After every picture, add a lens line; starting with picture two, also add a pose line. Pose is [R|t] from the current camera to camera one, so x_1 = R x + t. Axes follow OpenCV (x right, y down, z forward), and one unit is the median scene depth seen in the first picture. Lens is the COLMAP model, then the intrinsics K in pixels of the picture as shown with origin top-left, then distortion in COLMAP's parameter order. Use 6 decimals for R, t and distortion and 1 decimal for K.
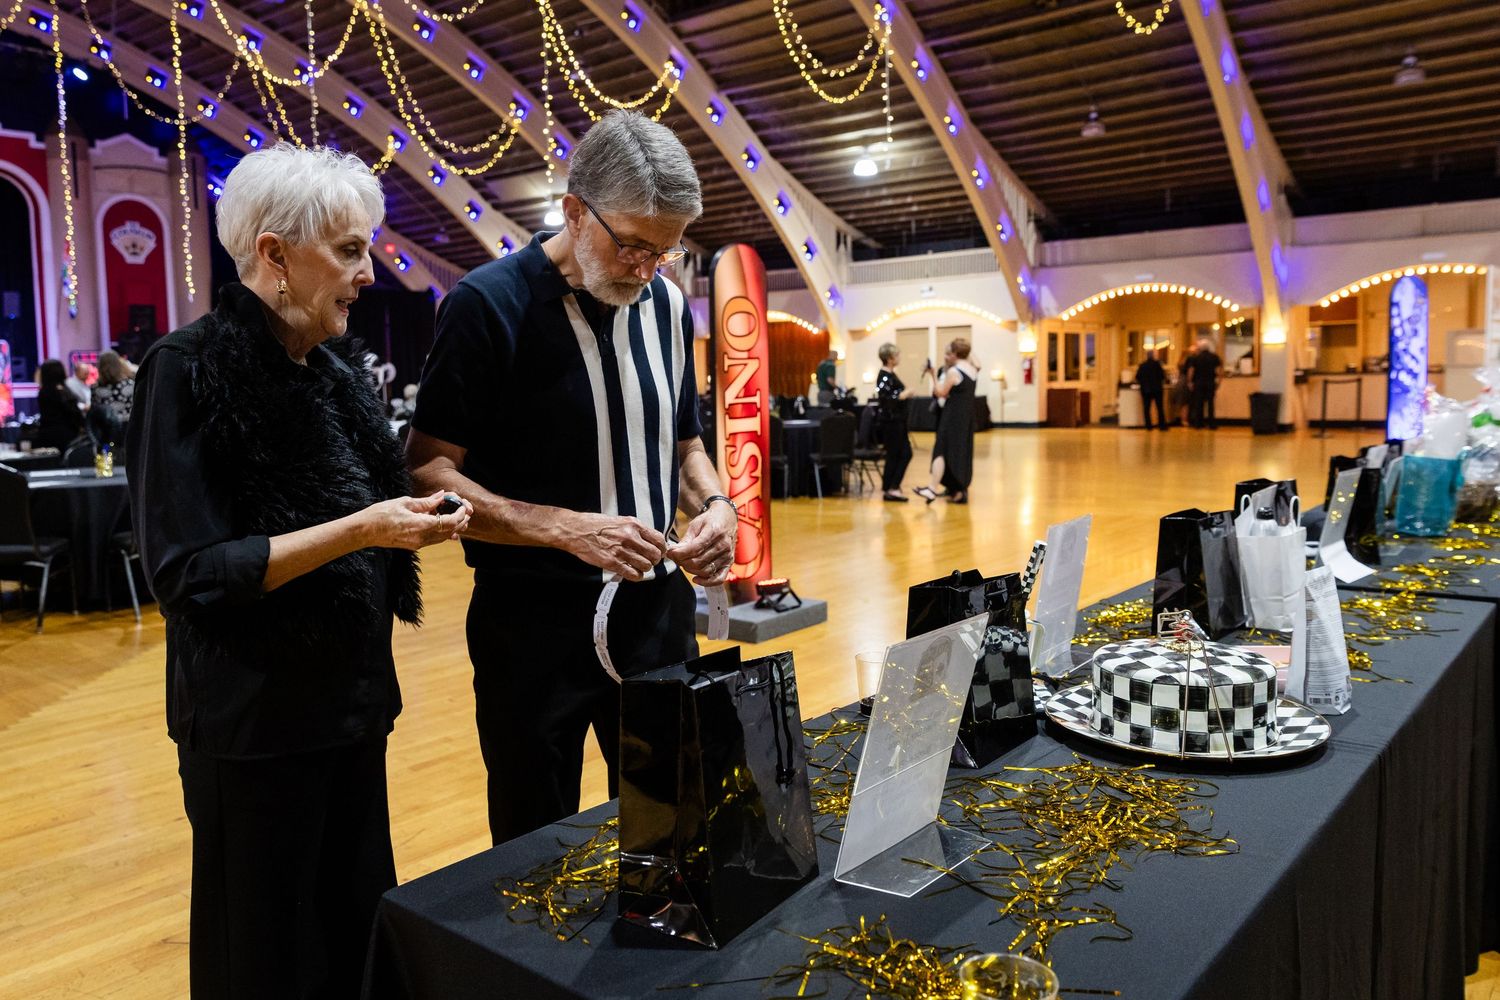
lens RADIAL K [[1126.4, 0, 707.4], [0, 1126.4, 464.3], [0, 0, 1]] dist [0.008930, -0.002520]
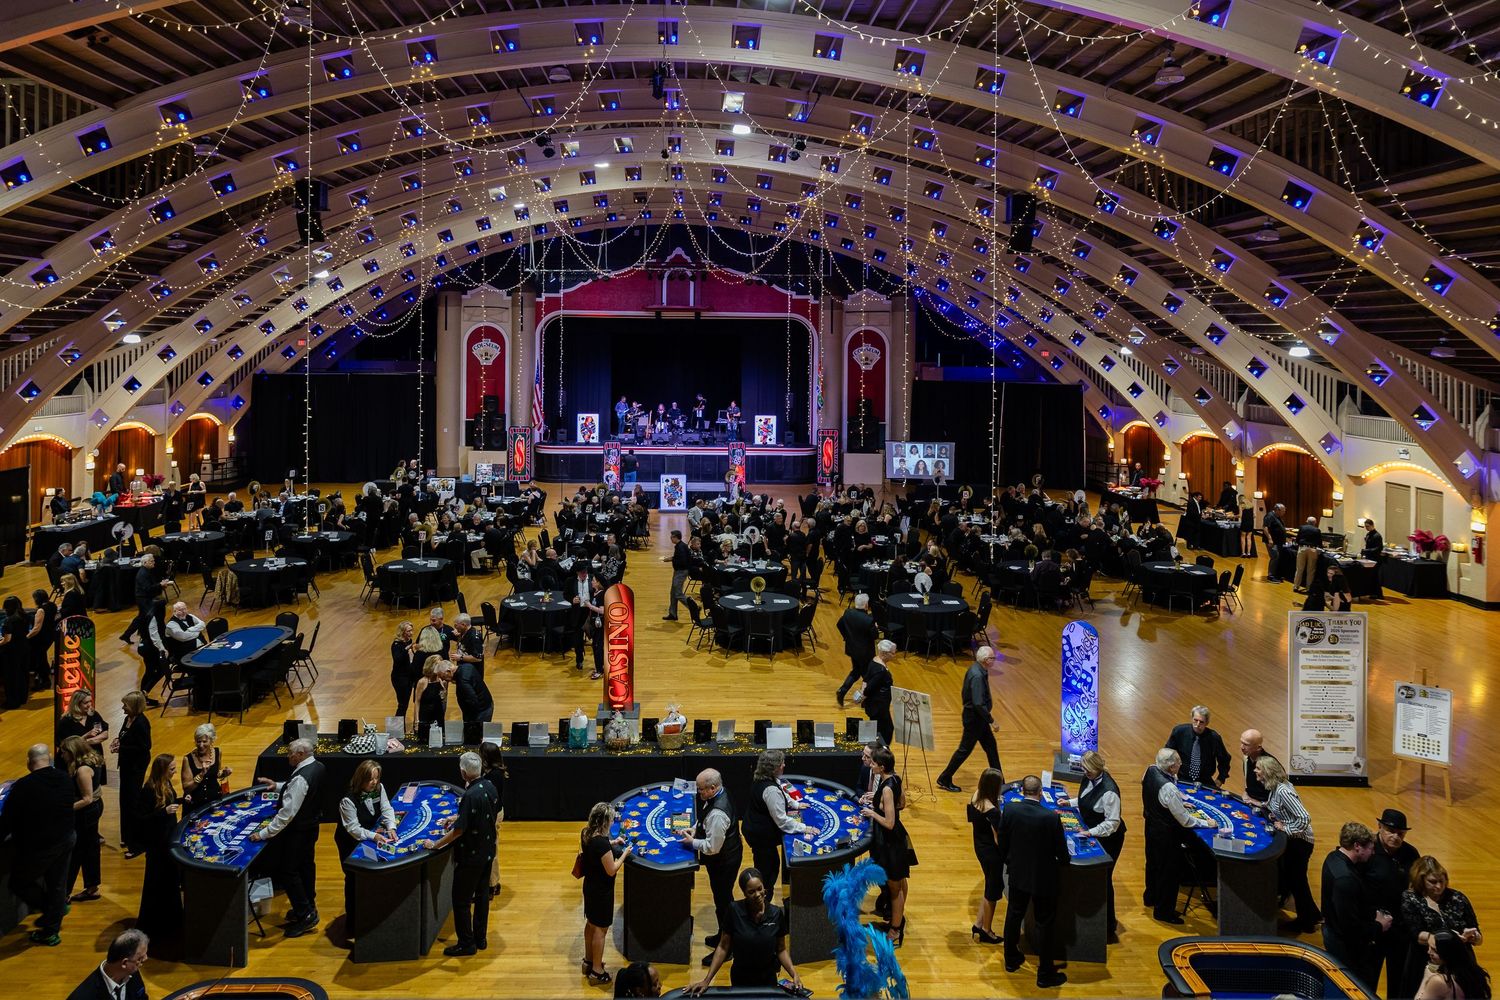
lens RADIAL K [[1056.5, 0, 706.4], [0, 1056.5, 358.0], [0, 0, 1]] dist [0.014381, 0.005686]
pose [[0.671988, 0.034420, -0.739762, 0.501913], [-0.080983, 0.996344, -0.027205, -0.166509], [0.736121, 0.078190, 0.672319, -0.163197]]
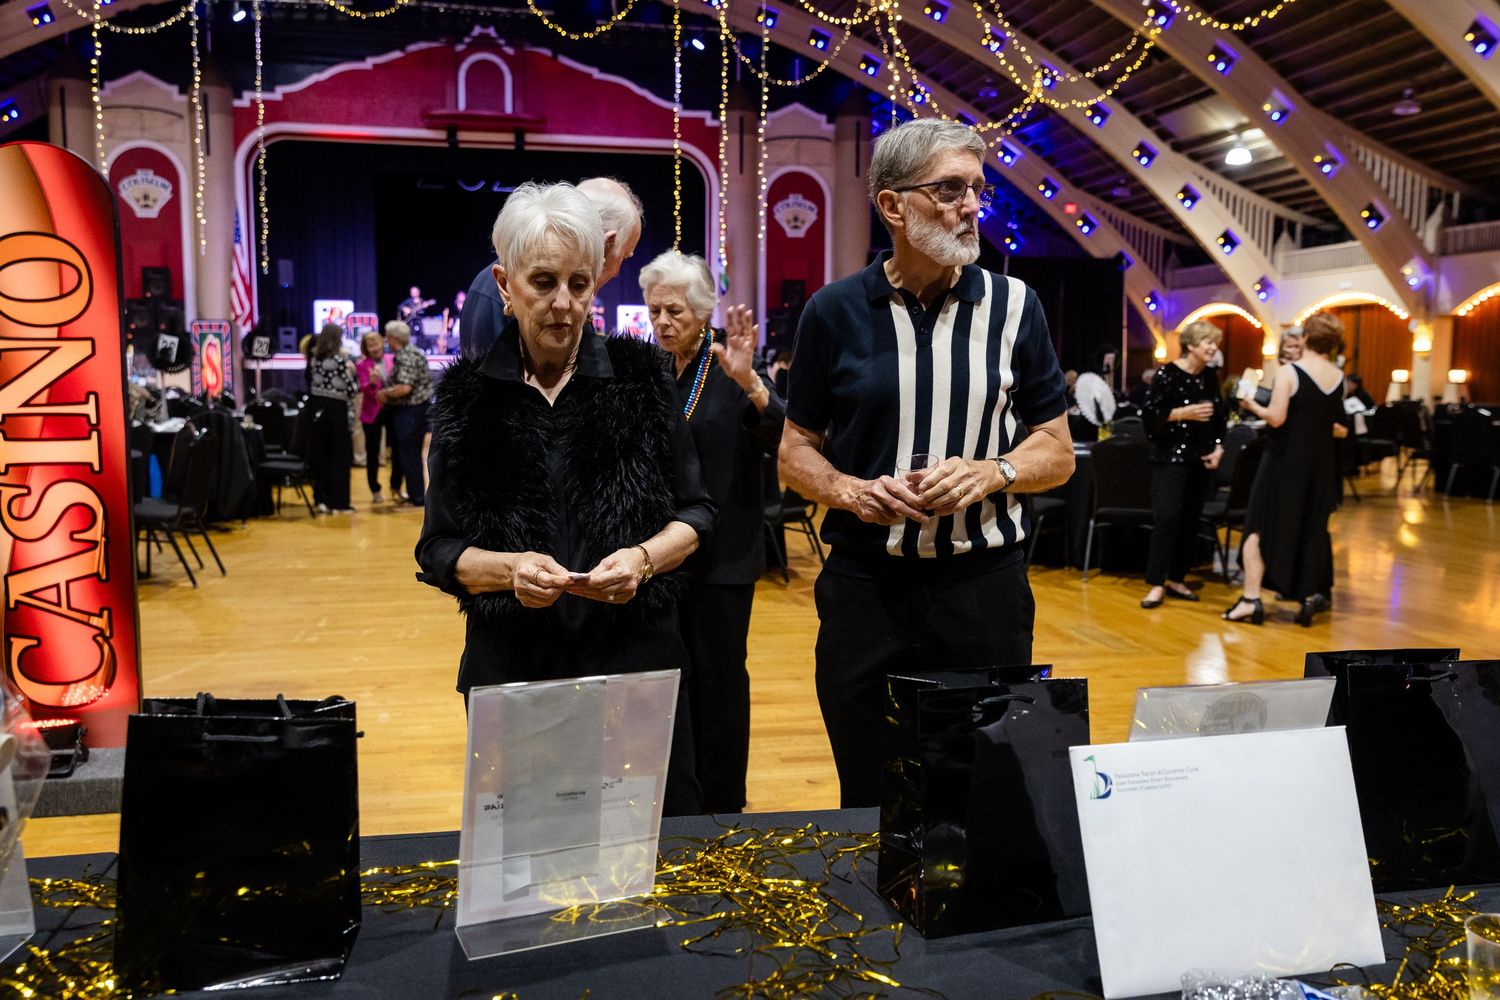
lens RADIAL K [[1242.1, 0, 756.9], [0, 1242.1, 493.7], [0, 0, 1]] dist [0.004251, 0.003451]
pose [[0.785121, 0.089911, -0.612781, 0.170095], [-0.071435, 0.995949, 0.054607, -0.017586], [0.615209, 0.000901, 0.788364, 0.167534]]
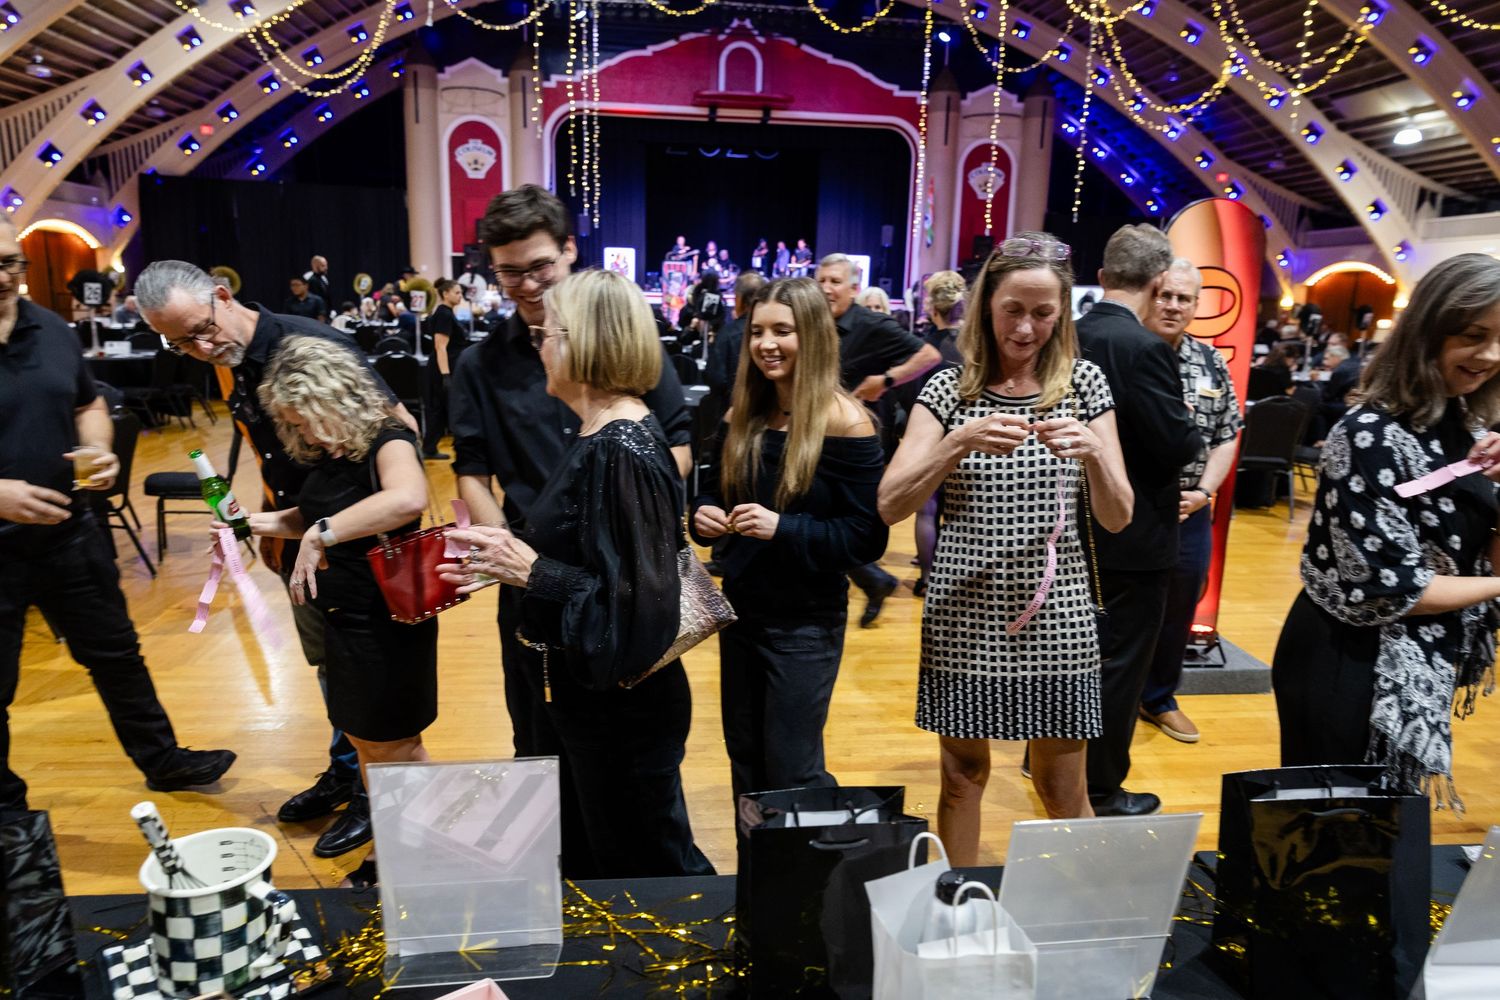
lens RADIAL K [[994.5, 0, 745.4], [0, 994.5, 504.6], [0, 0, 1]] dist [0.002635, 0.004061]
pose [[0.729337, 0.181494, -0.659642, 0.064342], [-0.094686, 0.981670, 0.165406, -0.016365], [0.677571, -0.058178, 0.733153, 0.062306]]
